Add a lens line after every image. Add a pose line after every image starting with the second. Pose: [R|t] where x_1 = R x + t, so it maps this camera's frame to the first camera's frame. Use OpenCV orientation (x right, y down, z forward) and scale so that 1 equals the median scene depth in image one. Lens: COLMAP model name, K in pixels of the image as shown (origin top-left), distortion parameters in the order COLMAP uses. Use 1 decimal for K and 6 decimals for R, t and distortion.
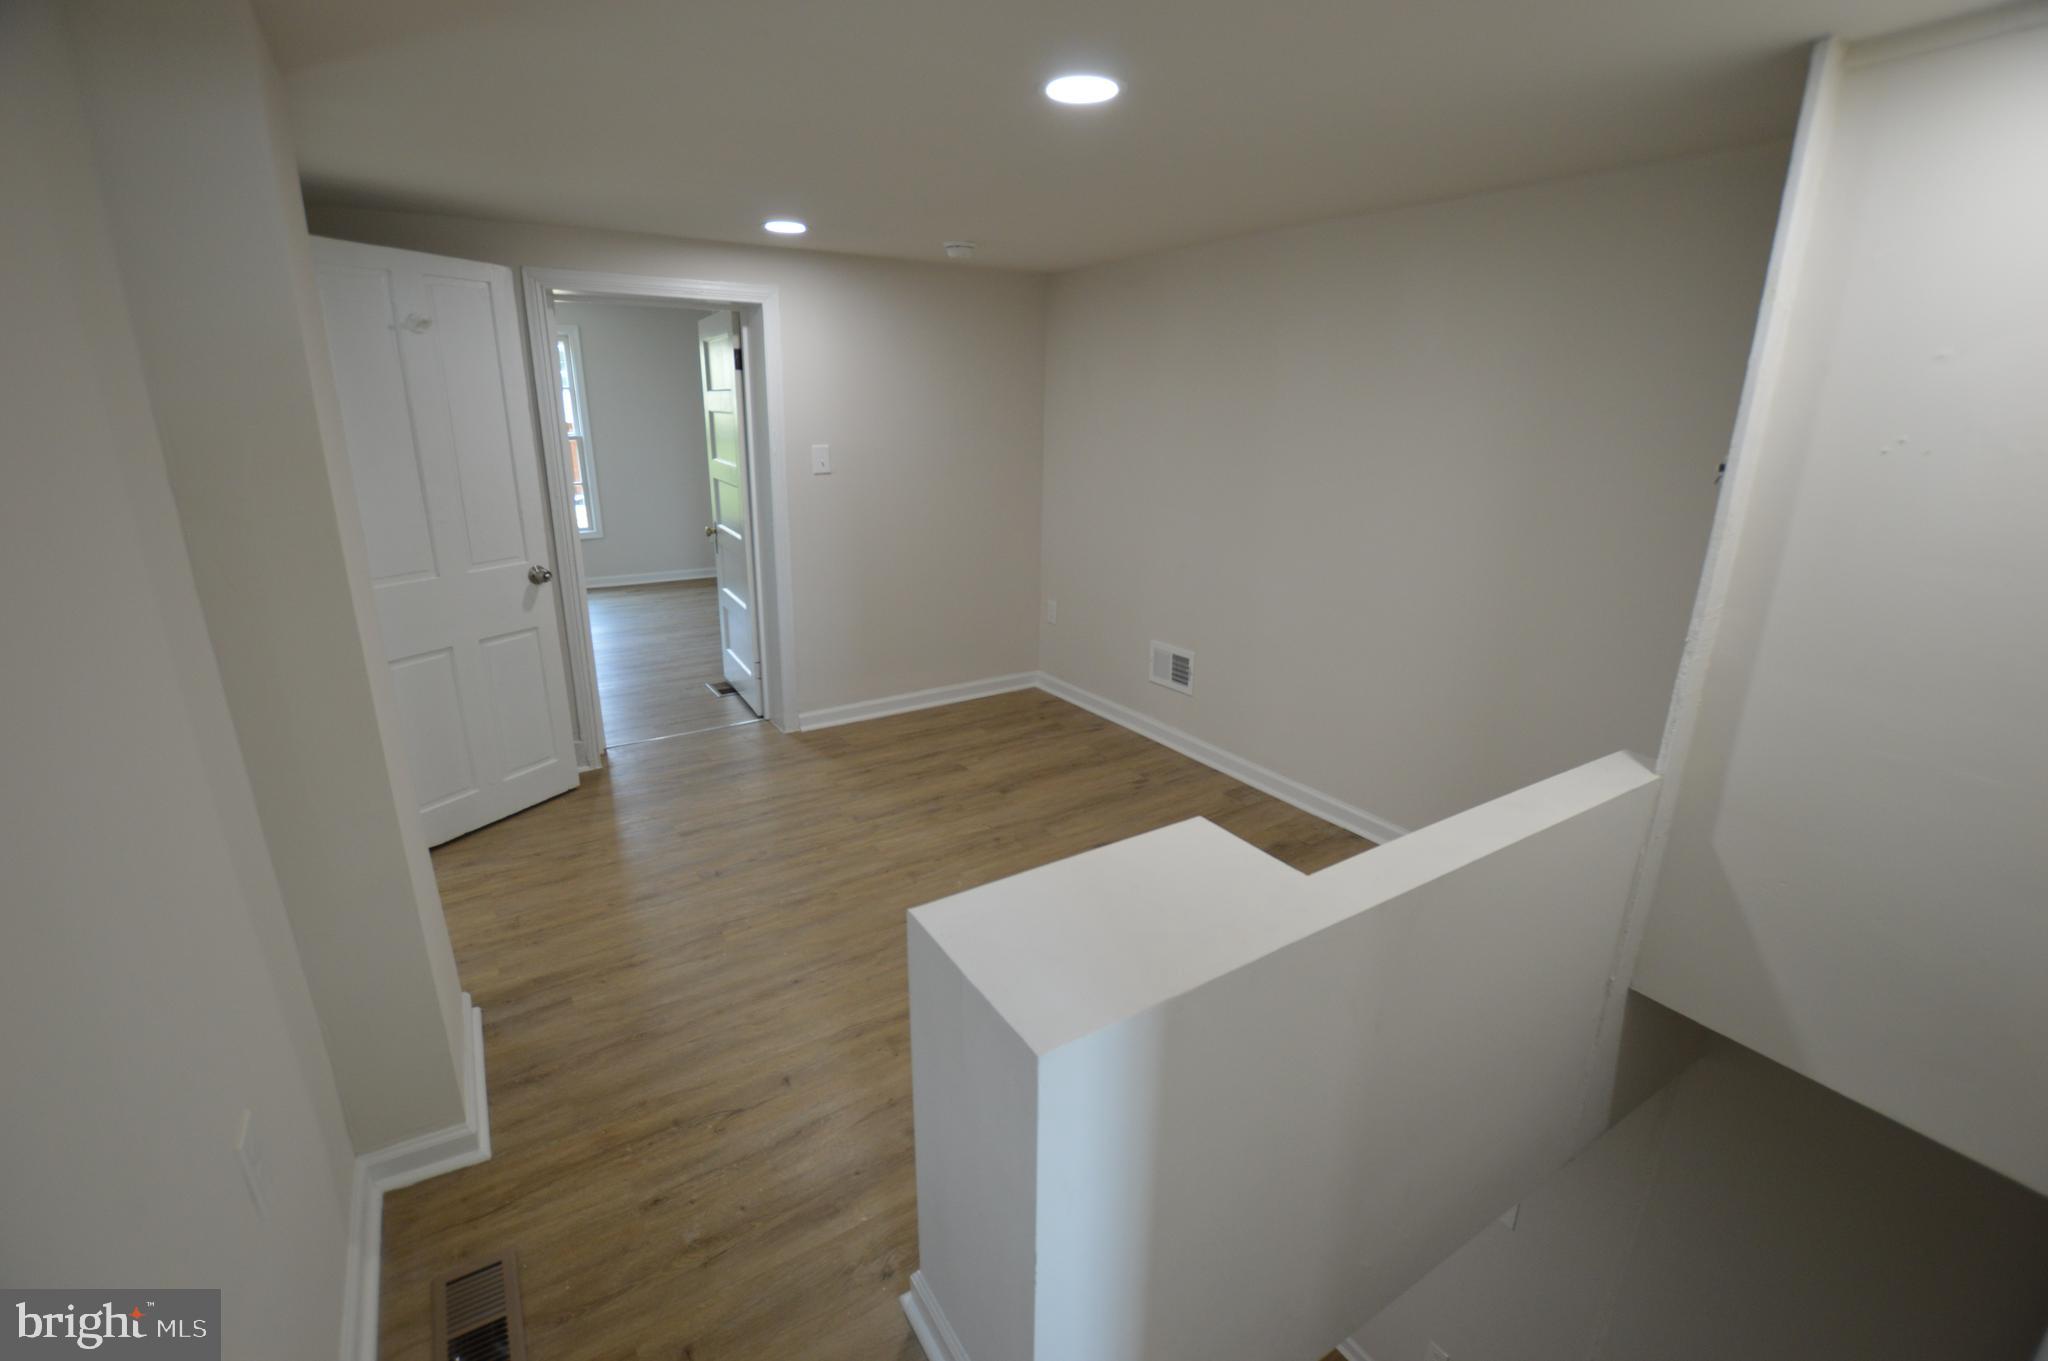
lens RADIAL K [[908.8, 0, 1027.9], [0, 908.8, 692.2], [0, 0, 1]] dist [-0.036332, 0.005566]
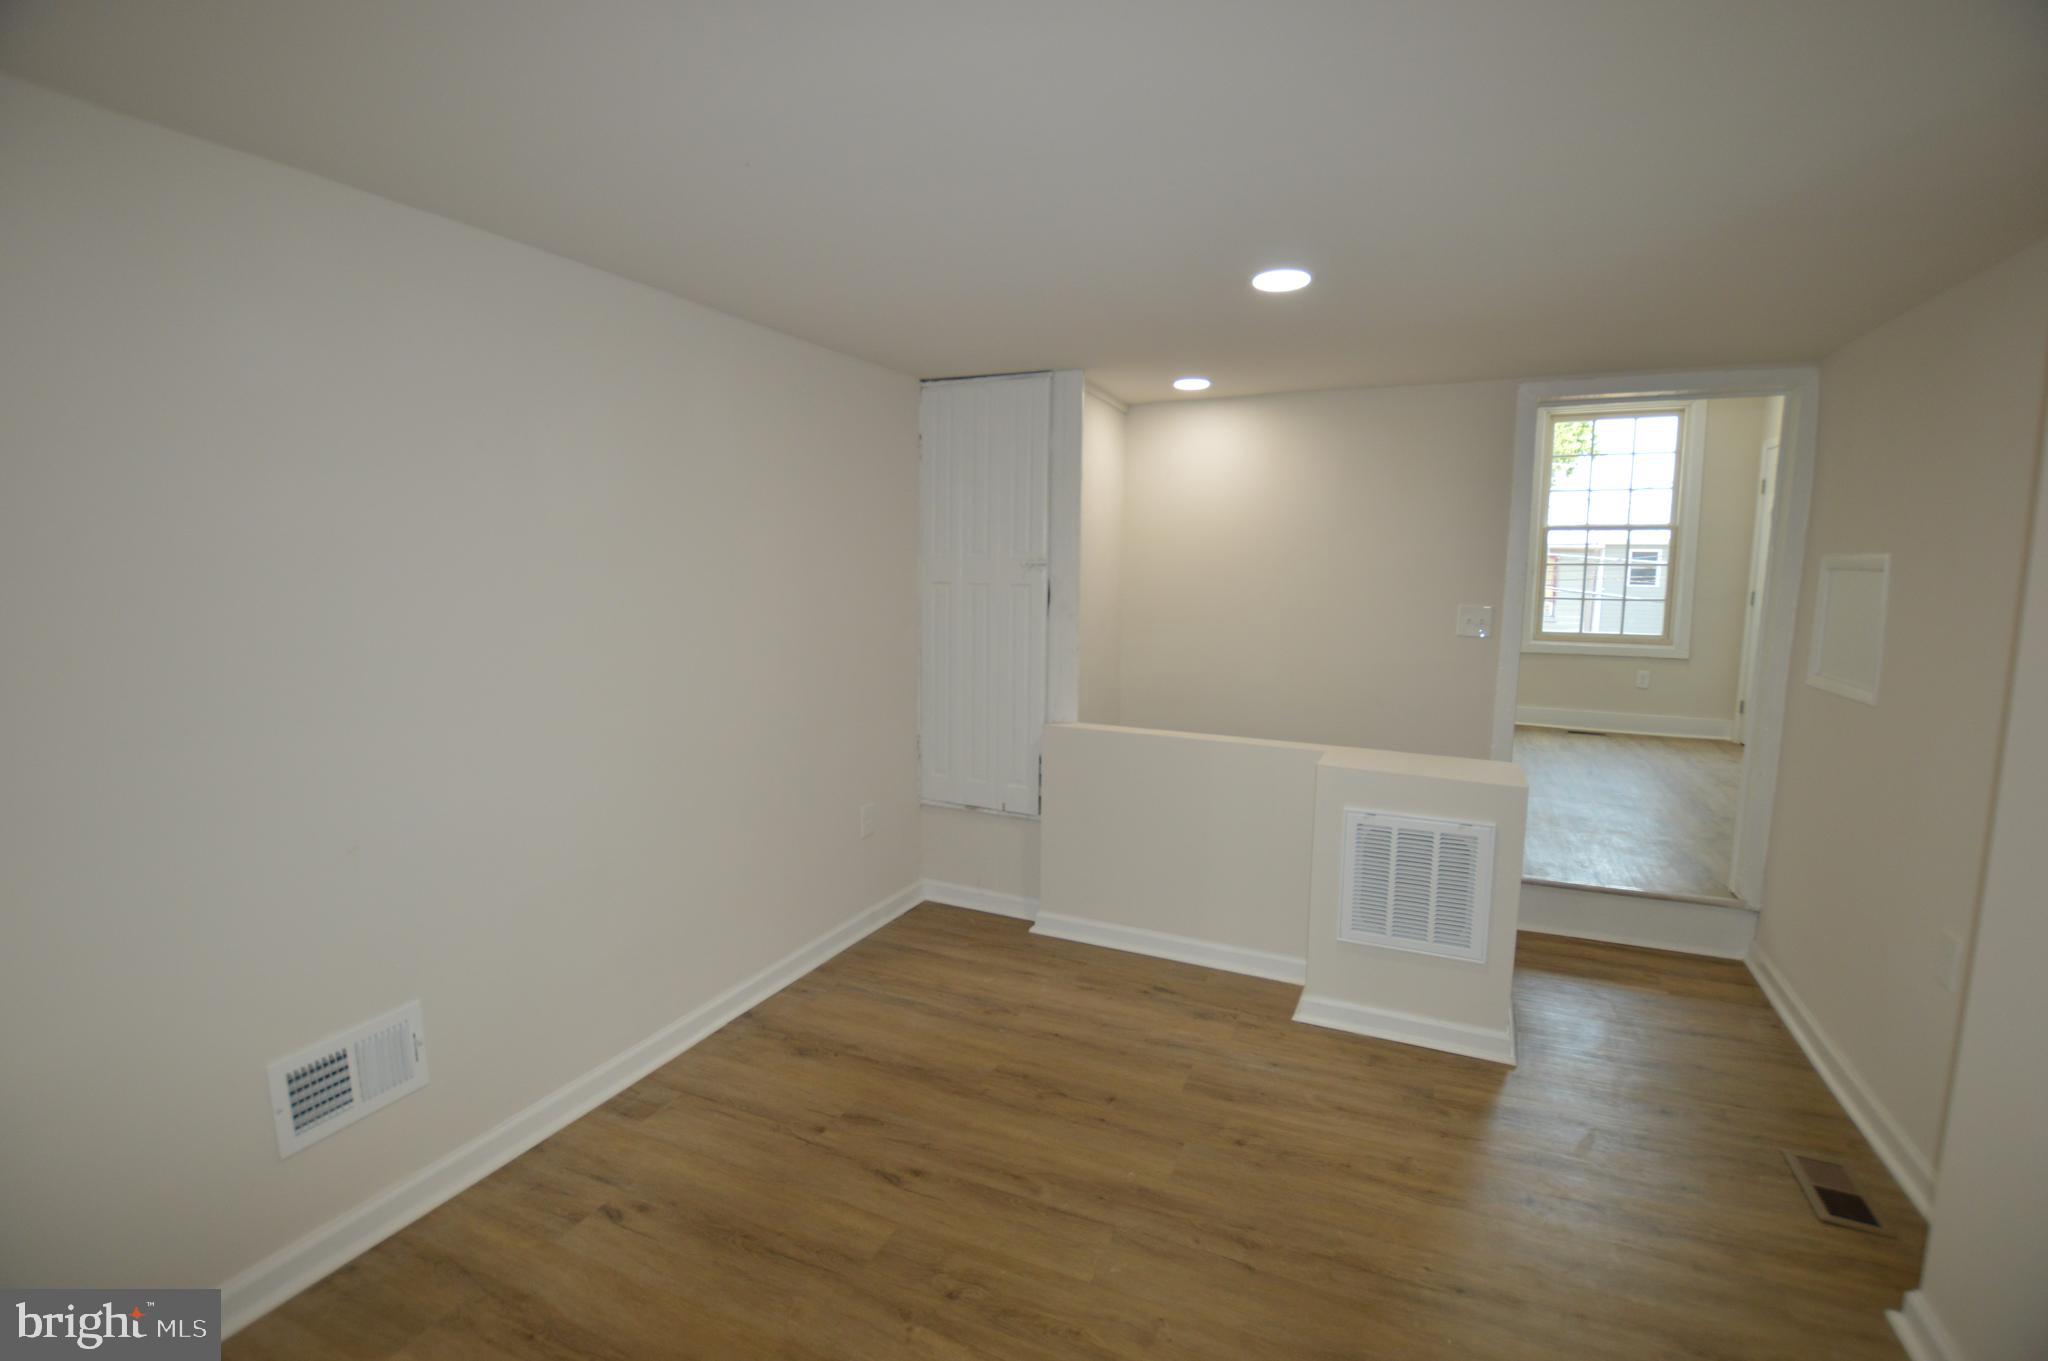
lens RADIAL K [[908.8, 0, 1031.1], [0, 908.8, 681.6], [0, 0, 1]] dist [-0.036332, 0.005566]
pose [[-0.539643, -0.118006, 0.833582, -0.565866], [0.248661, 0.923613, 0.291729, -0.389838], [-0.804334, 0.364709, -0.469078, 1.340088]]
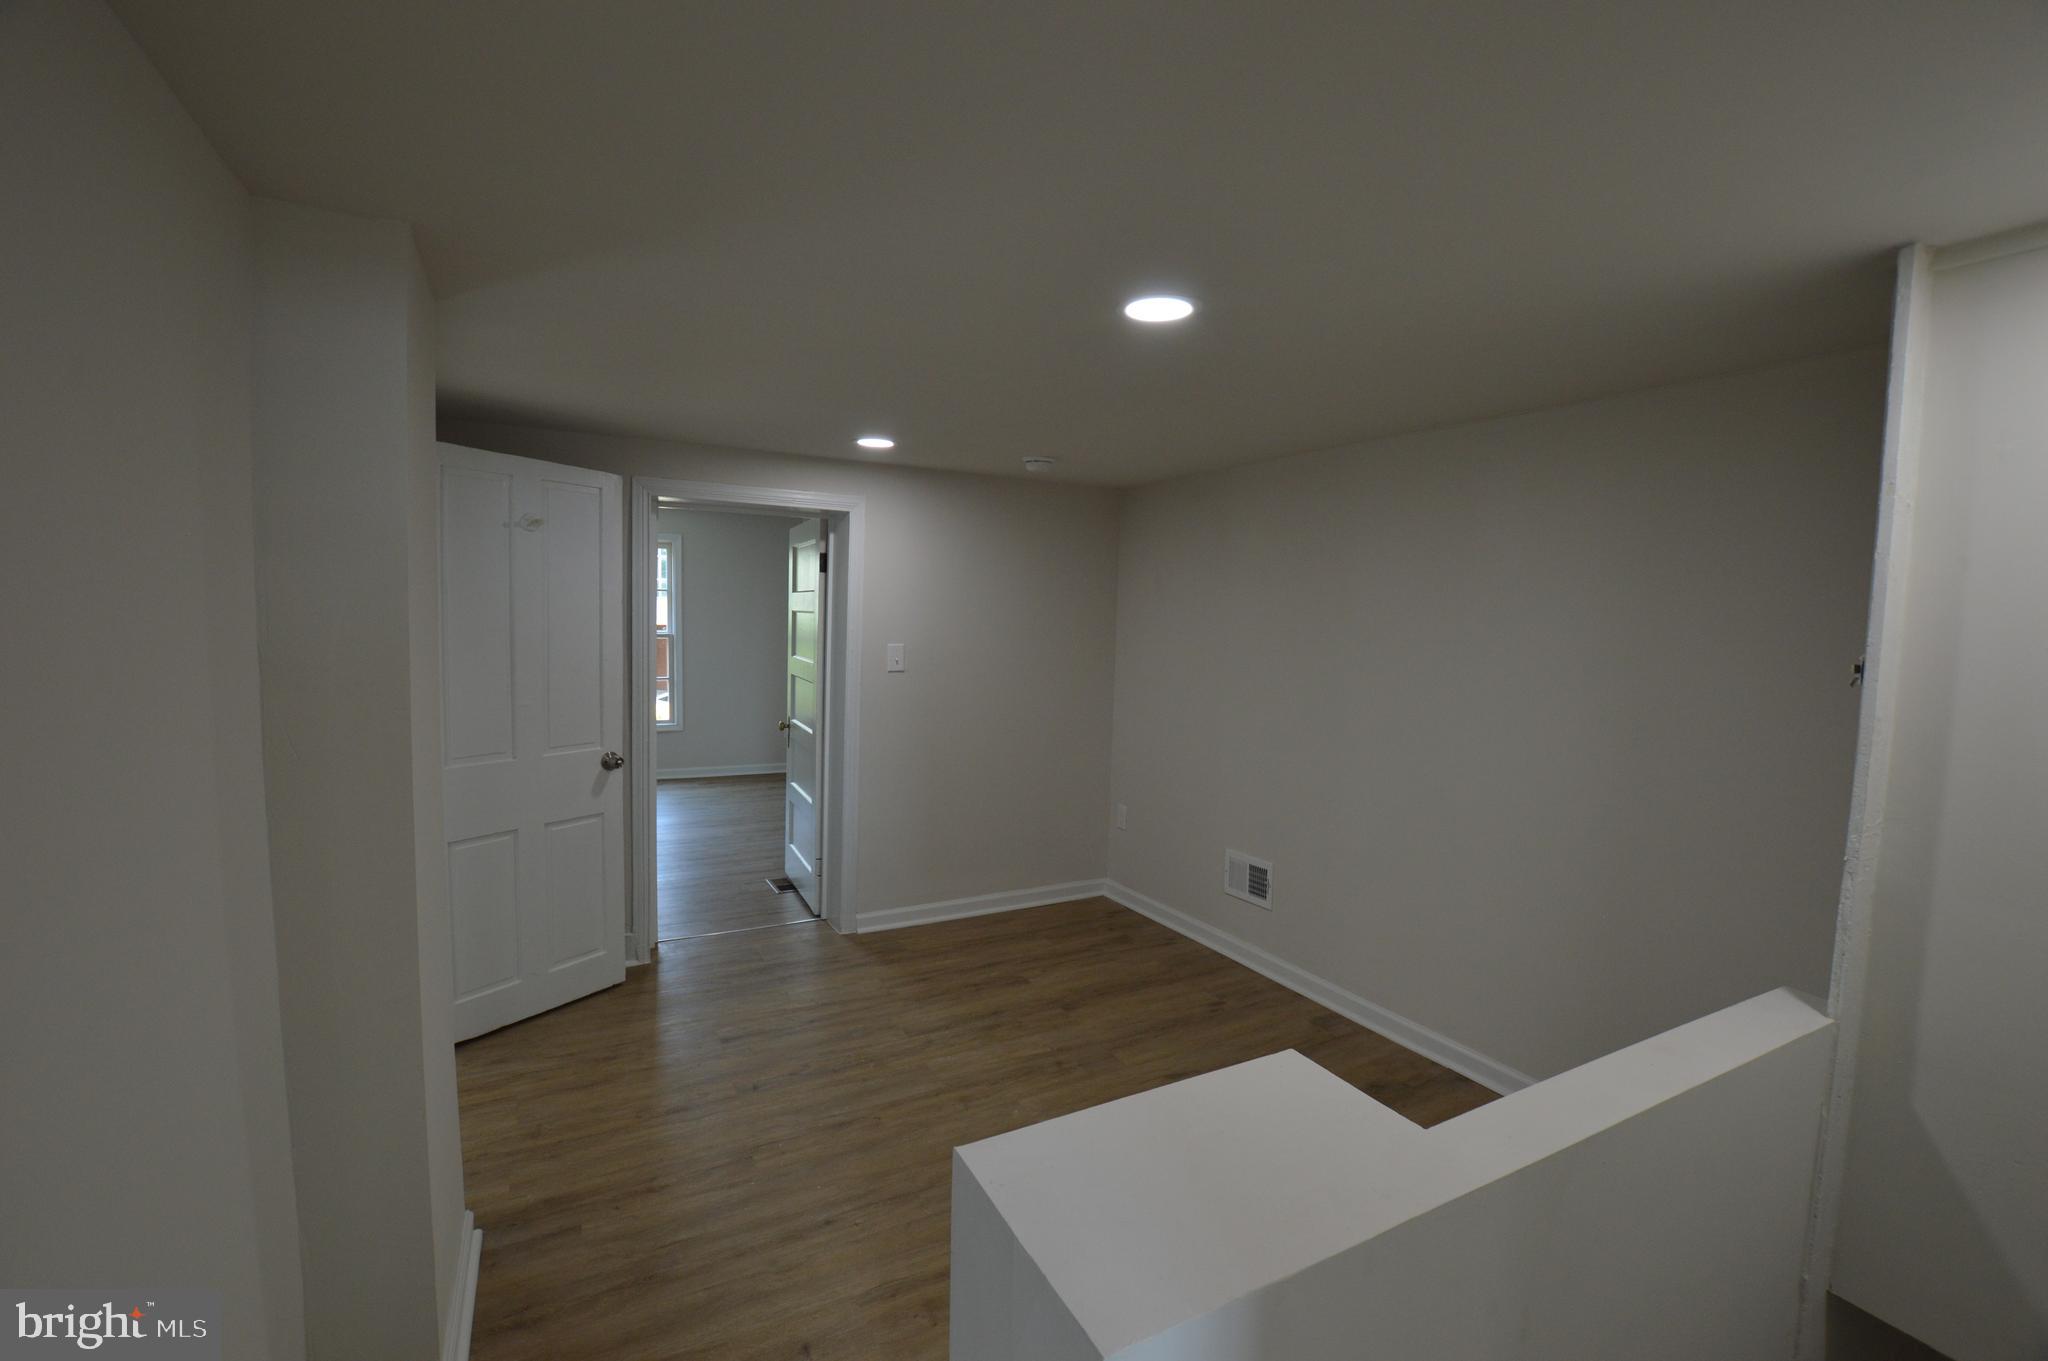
lens RADIAL K [[908.8, 0, 1025.2], [0, 908.8, 683.2], [0, 0, 1]] dist [-0.036332, 0.005566]
pose [[0.996637, 0.017361, -0.080088, -0.001673], [-0.035579, 0.972055, -0.232043, 0.002667], [0.073821, 0.234112, 0.969403, 0.035128]]
